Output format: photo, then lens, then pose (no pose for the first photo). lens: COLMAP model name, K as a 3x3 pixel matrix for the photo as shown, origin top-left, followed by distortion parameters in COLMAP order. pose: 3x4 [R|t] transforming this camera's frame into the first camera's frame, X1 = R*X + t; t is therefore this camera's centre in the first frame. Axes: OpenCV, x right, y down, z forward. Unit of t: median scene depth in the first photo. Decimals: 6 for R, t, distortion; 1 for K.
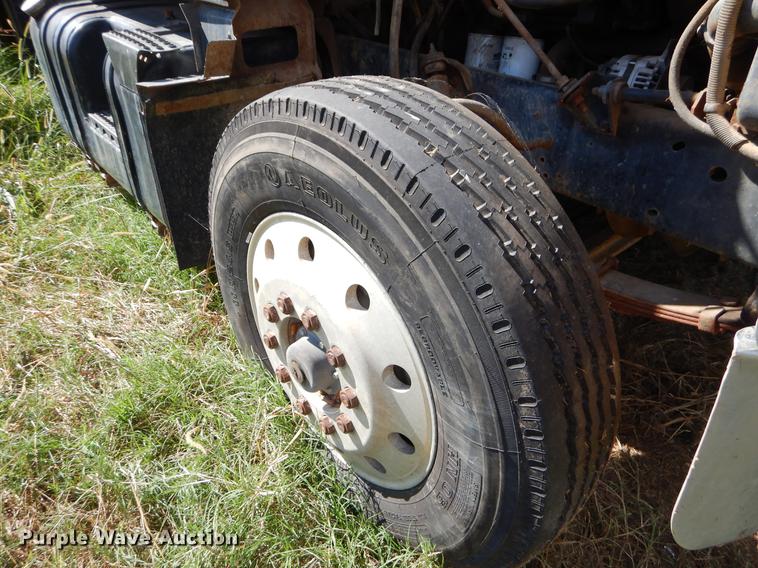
lens RADIAL K [[588.3, 0, 378.6], [0, 588.3, 285.9], [0, 0, 1]] dist [-0.001328, 0.005858]
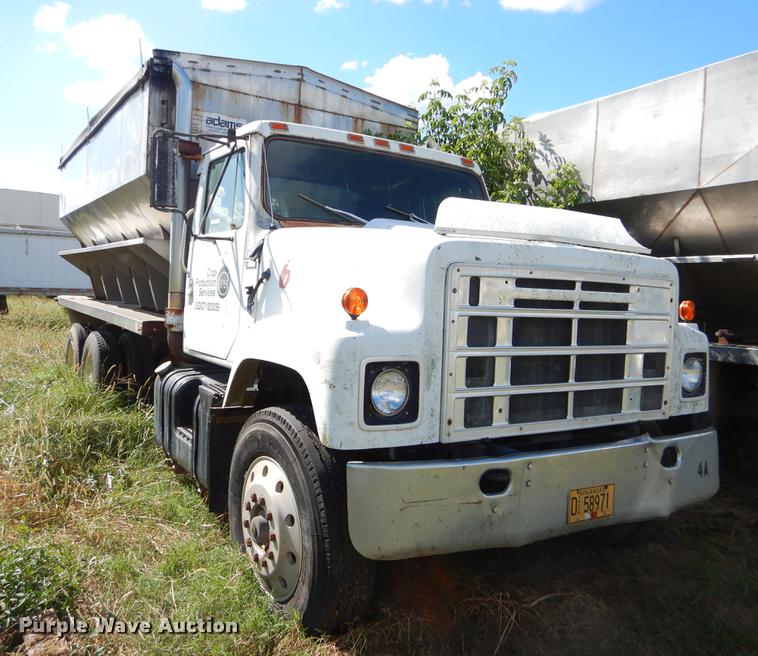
lens RADIAL K [[597.8, 0, 376.8], [0, 597.8, 332.1], [0, 0, 1]] dist [0.008178, 0.000486]
pose [[0.994597, 0.044356, -0.093857, 0.473268], [-0.085036, 0.866699, -0.491529, 0.538428], [0.059544, 0.496855, 0.865789, -1.213575]]
